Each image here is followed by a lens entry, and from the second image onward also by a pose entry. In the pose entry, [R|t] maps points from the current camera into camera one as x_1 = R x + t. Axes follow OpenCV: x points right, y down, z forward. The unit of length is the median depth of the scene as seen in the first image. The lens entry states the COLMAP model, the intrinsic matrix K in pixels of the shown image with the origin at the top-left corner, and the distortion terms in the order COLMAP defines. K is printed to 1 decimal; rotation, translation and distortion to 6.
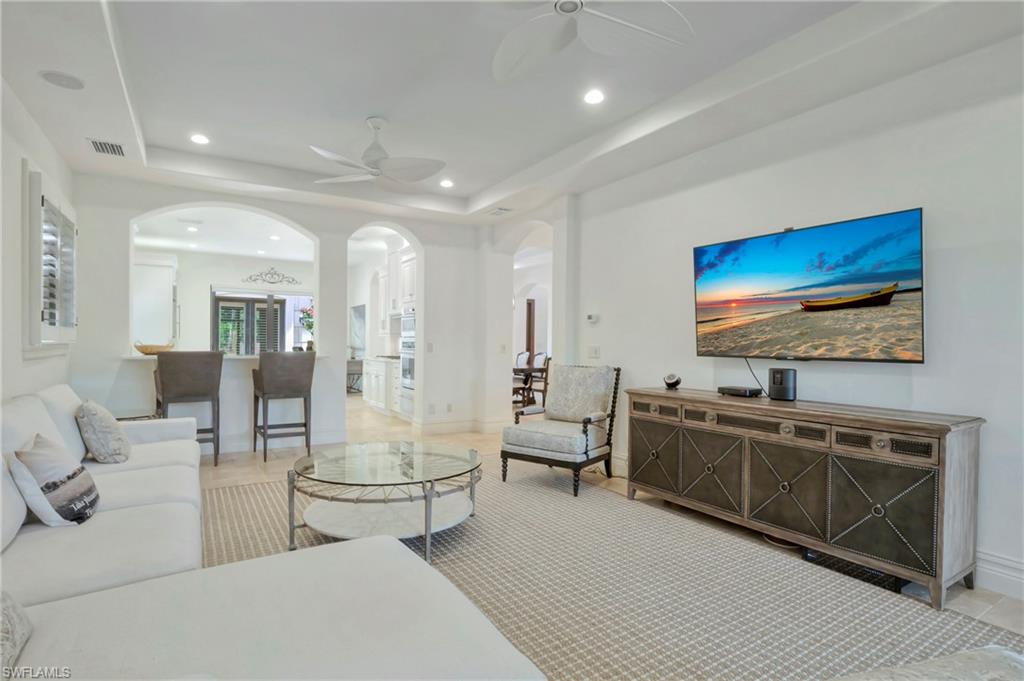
lens RADIAL K [[502.8, 0, 511.8], [0, 502.8, 344.4], [0, 0, 1]] dist [-0.015400, -0.002917]
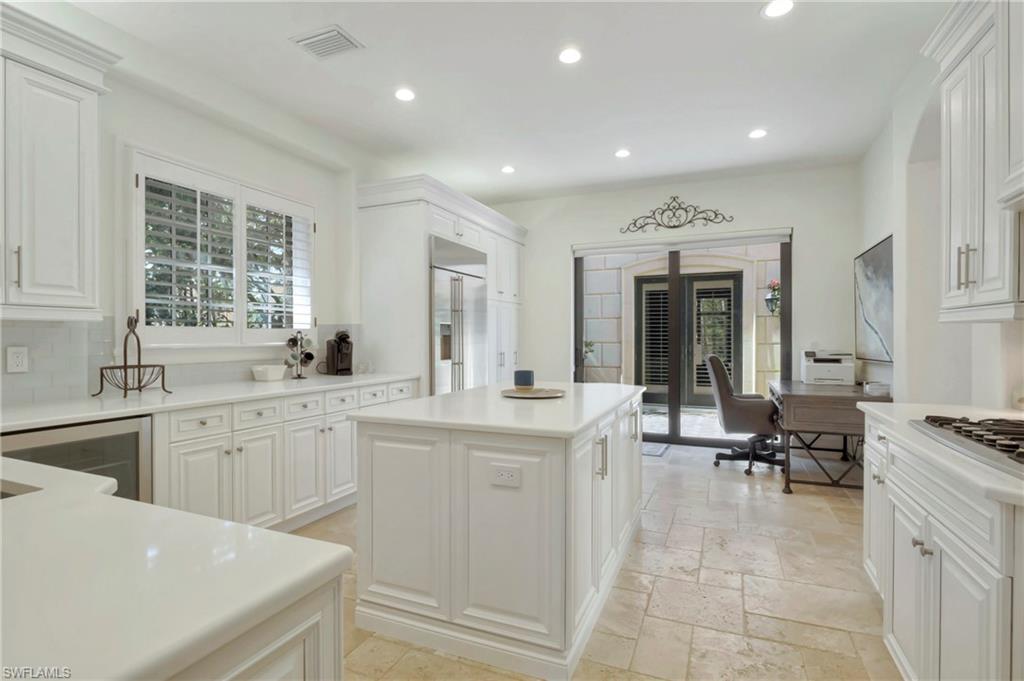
lens RADIAL K [[502.8, 0, 508.7], [0, 502.8, 340.9], [0, 0, 1]] dist [-0.015400, -0.002917]
pose [[0.559954, -0.011494, -0.828444, -0.464386], [0.007243, 0.999933, -0.008977, -0.015735], [0.828492, -0.000974, 0.560000, 1.736540]]
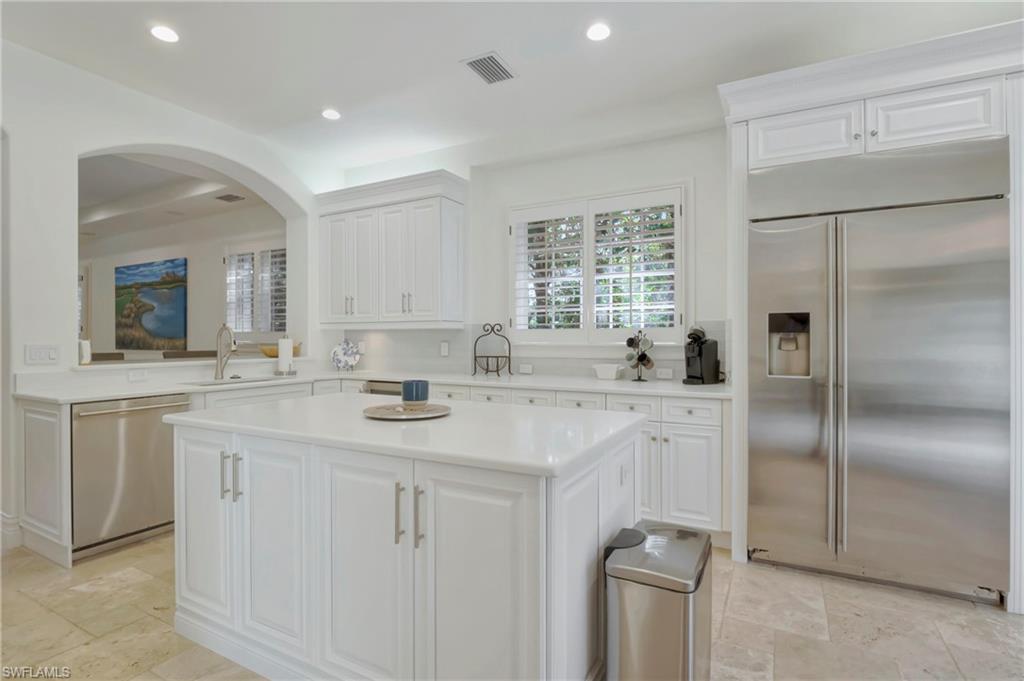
lens RADIAL K [[502.8, 0, 507.0], [0, 502.8, 342.3], [0, 0, 1]] dist [-0.015400, -0.002917]
pose [[-0.875508, -0.011848, -0.483058, -0.883025], [-0.014381, 0.999895, 0.001539, -0.022824], [0.482989, 0.008295, -0.875587, 2.719498]]
